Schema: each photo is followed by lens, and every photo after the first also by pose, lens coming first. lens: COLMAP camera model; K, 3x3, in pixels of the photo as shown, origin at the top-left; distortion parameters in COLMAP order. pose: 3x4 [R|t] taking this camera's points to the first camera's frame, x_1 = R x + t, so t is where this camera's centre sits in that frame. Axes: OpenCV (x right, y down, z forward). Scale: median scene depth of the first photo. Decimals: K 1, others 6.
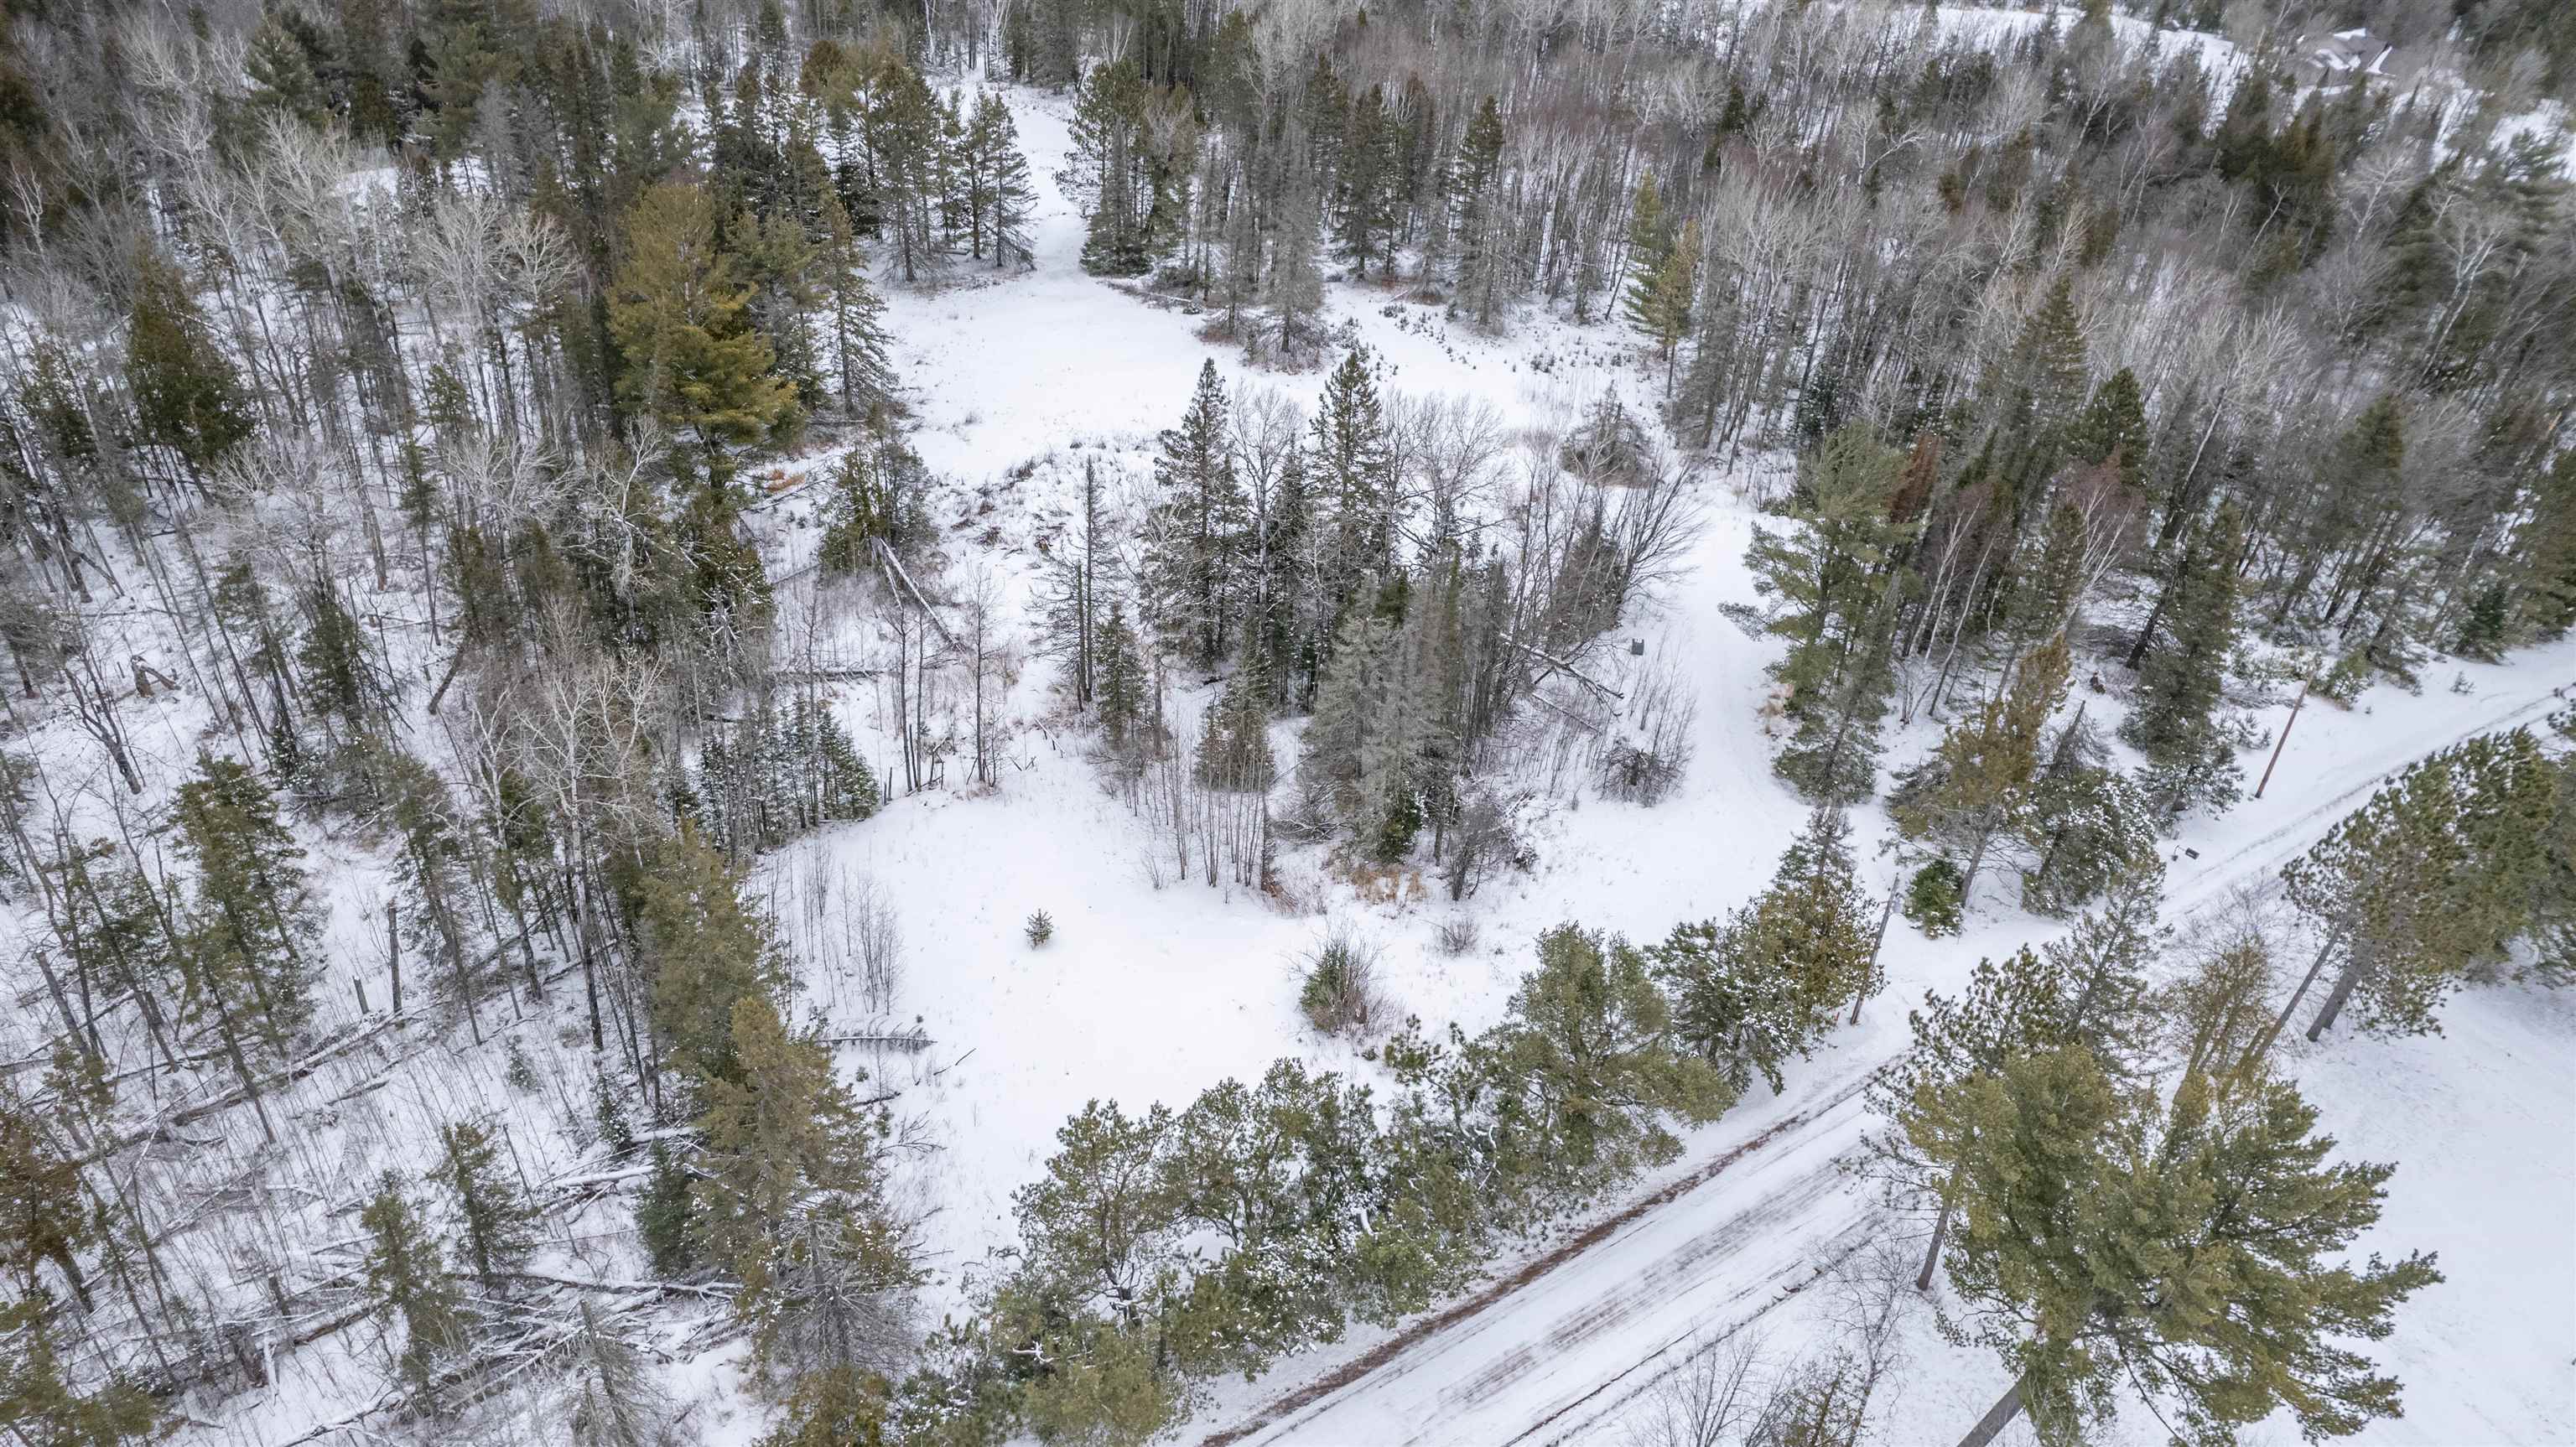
lens RADIAL K [[1539.7, 0, 1288.0], [0, 1539.7, 723.5], [0, 0, 1]] dist [-0.048994, 0.000679]
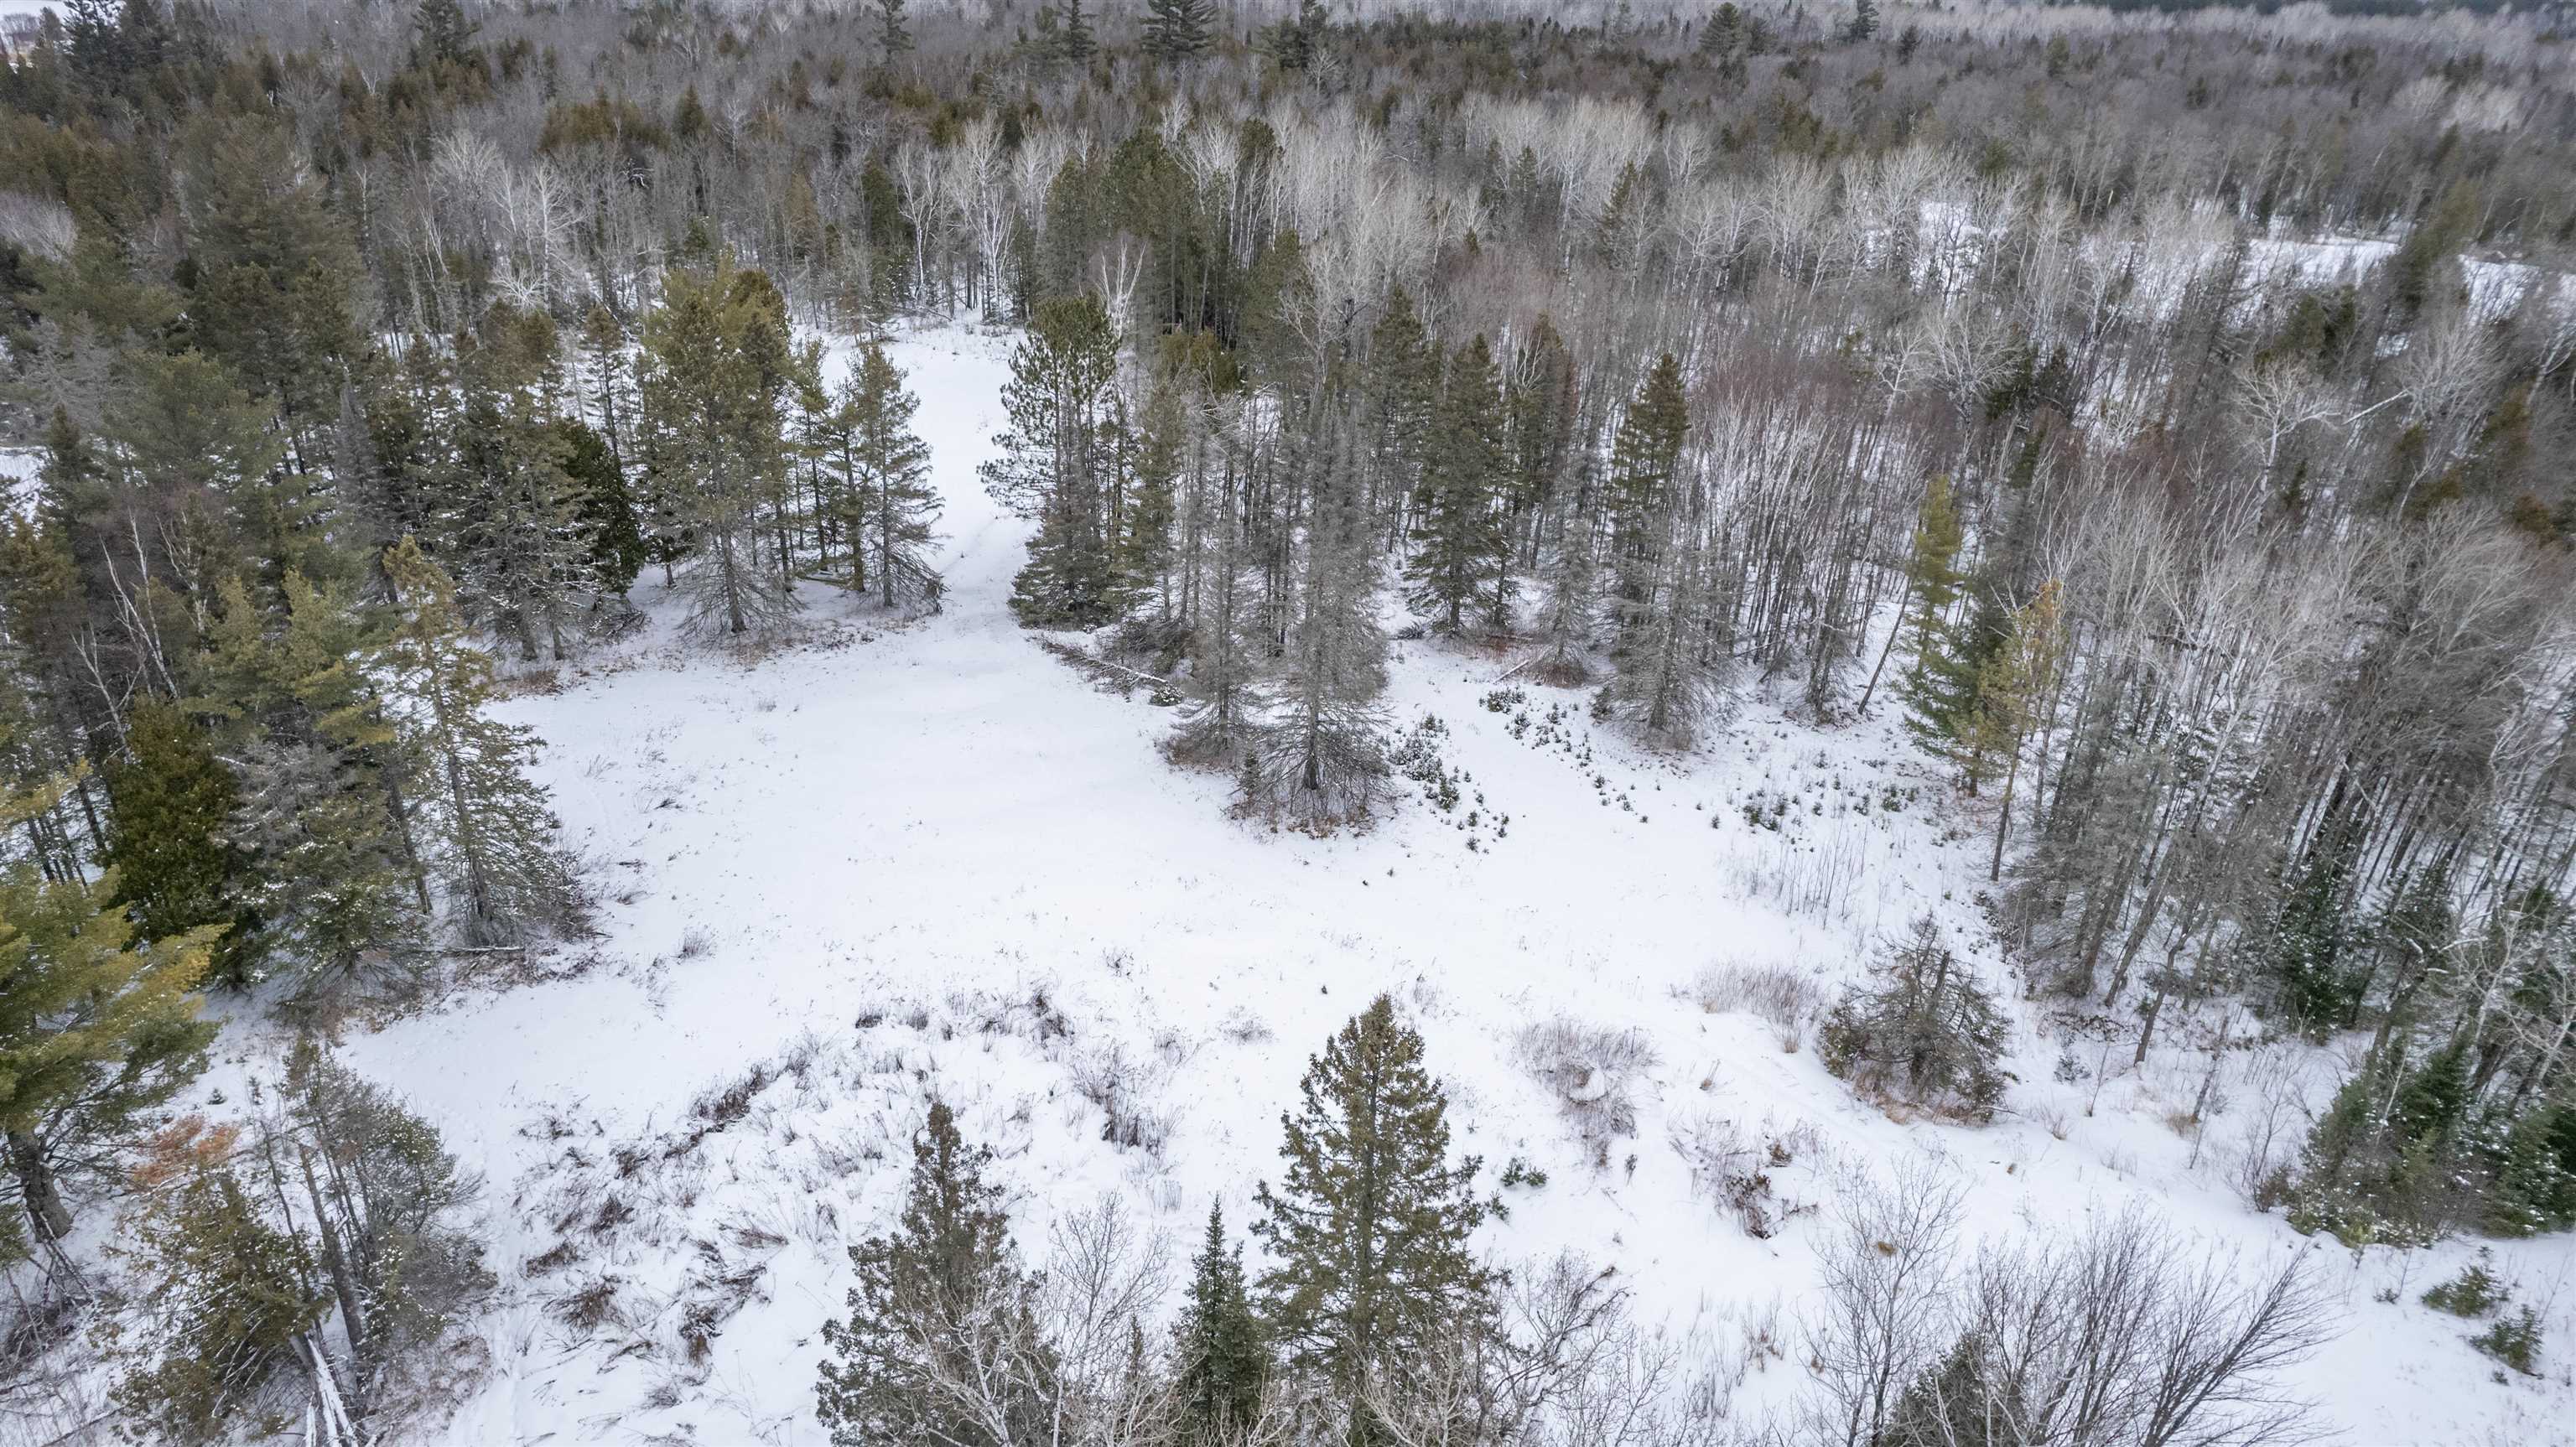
lens RADIAL K [[1539.7, 0, 1288.0], [0, 1539.7, 723.5], [0, 0, 1]] dist [-0.048994, 0.000679]
pose [[0.996601, 0.021945, -0.079403, 0.032474], [-0.032821, 0.989836, -0.138375, -0.173240], [0.075560, 0.140511, 0.987192, 0.400151]]
